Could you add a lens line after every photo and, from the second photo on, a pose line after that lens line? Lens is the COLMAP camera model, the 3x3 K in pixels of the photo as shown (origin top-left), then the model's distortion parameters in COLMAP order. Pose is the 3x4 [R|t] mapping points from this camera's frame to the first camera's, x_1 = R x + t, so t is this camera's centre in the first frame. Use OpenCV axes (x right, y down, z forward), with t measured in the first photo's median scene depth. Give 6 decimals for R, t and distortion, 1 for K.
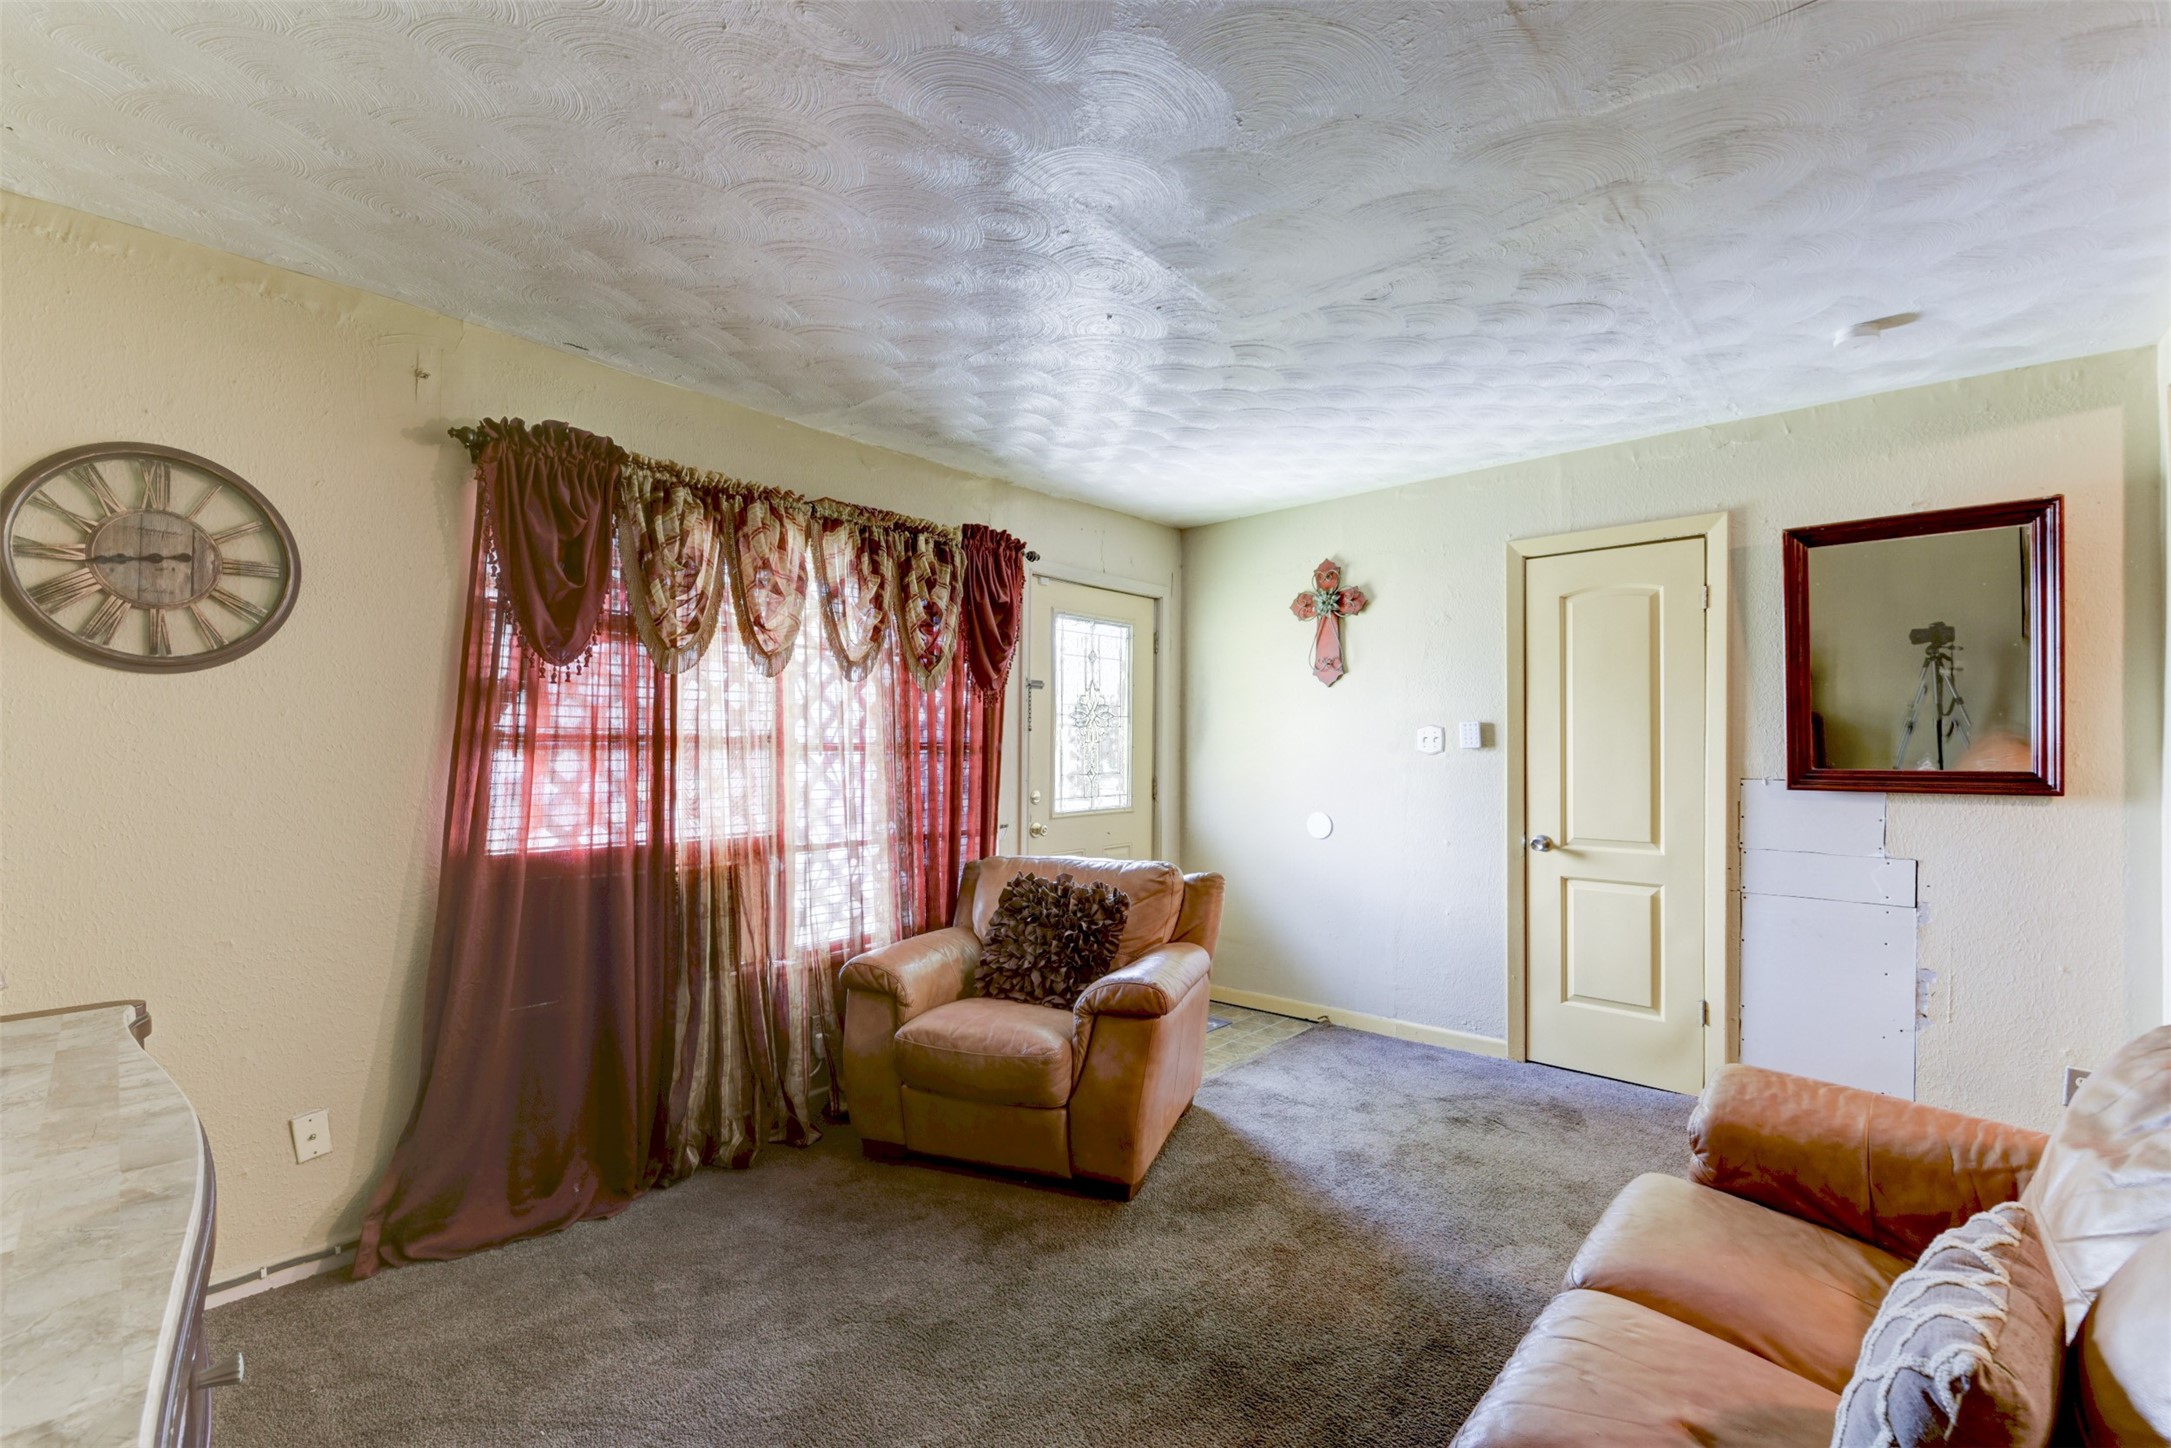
lens RADIAL K [[922.8, 0, 1105.4], [0, 922.8, 736.6], [0, 0, 1]] dist [0.015285, -0.012706]
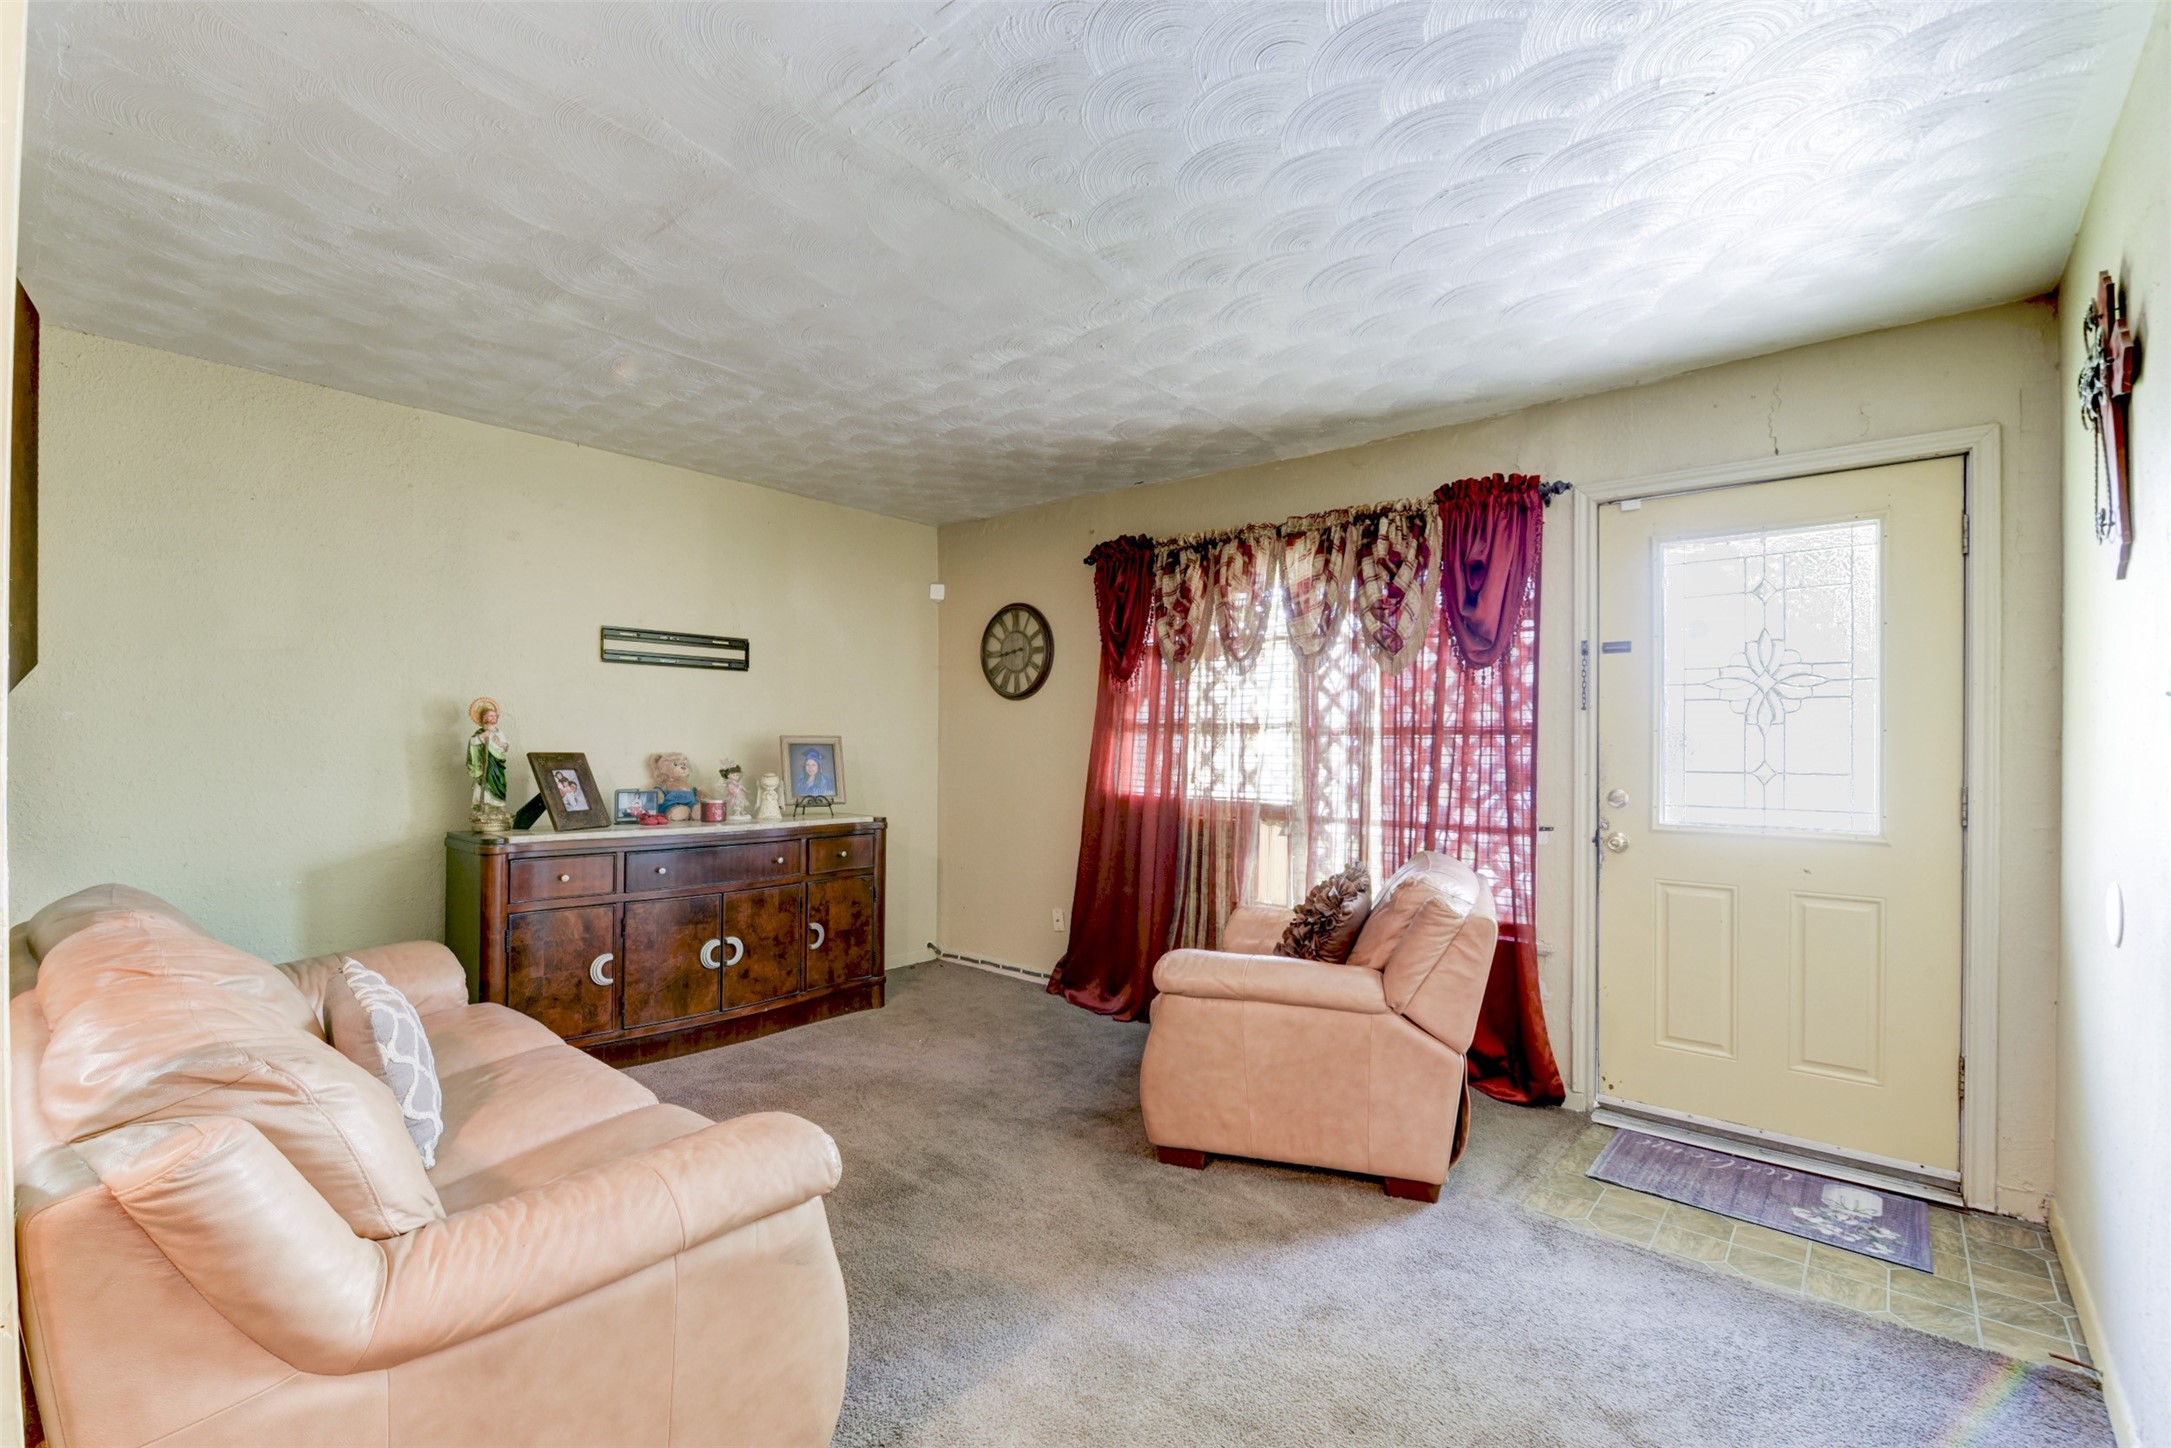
lens RADIAL K [[929.8, 0, 1105.0], [0, 929.8, 742.9], [0, 0, 1]] dist [0.018222, -0.022831]
pose [[0.037368, 0.003397, -0.999296, 0.871309], [0.001583, 0.999993, 0.003459, 0.021421], [0.999300, -0.001711, 0.037363, 0.732401]]
